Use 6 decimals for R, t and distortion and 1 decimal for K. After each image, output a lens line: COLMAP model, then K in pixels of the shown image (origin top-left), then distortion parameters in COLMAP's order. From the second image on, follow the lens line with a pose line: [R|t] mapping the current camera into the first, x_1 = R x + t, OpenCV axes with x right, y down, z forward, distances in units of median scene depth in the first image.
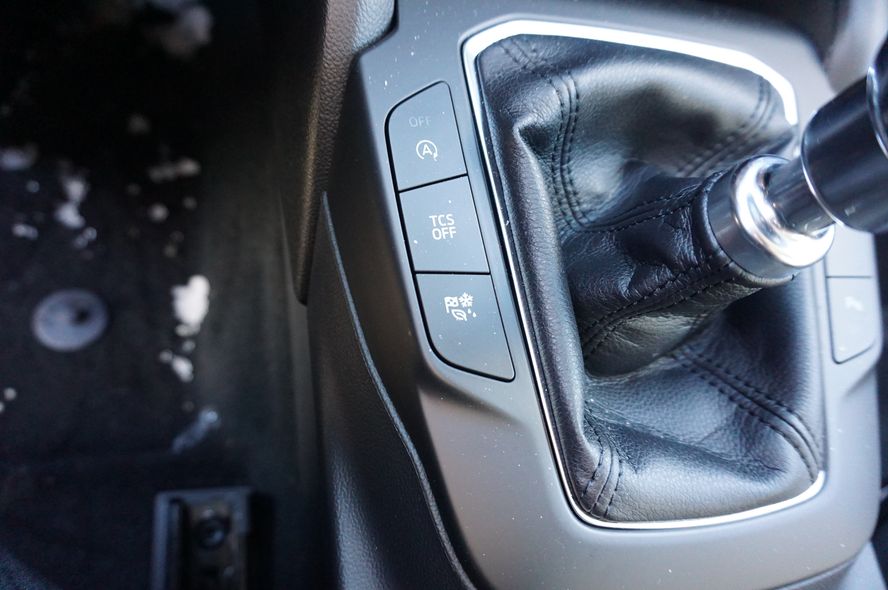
lens RADIAL K [[601.9, 0, 444.0], [0, 601.9, 295.0], [0, 0, 1]] dist [-0.054995, 0.044383]
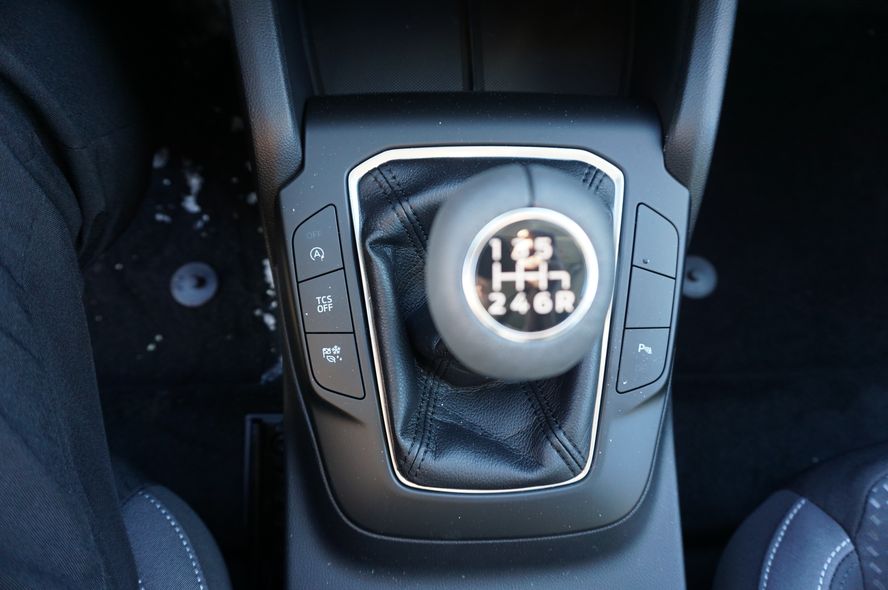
lens RADIAL K [[601.9, 0, 444.0], [0, 601.9, 295.0], [0, 0, 1]] dist [-0.054995, 0.044383]
pose [[0.967521, 0.036672, -0.250118, 0.668131], [0.004798, 0.986580, 0.163210, -0.373337], [0.252746, -0.159109, 0.954360, -0.438624]]
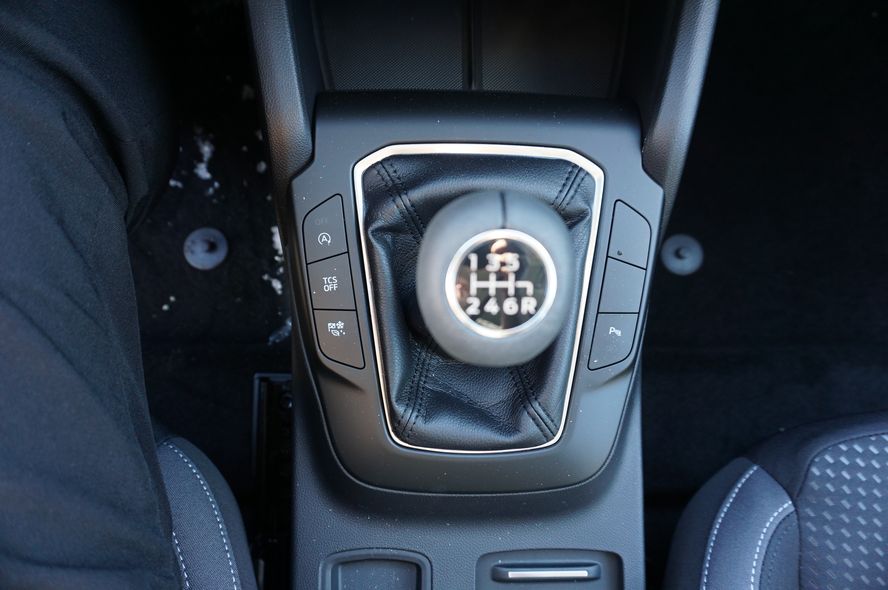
lens RADIAL K [[603.8, 0, 444.0], [0, 603.8, 295.0], [0, 0, 1]] dist [-0.069315, 0.053005]
pose [[0.964691, 0.082373, -0.250170, 0.737168], [-0.022626, 0.972242, 0.232880, -0.478648], [0.262409, -0.218997, 0.939778, -0.596353]]
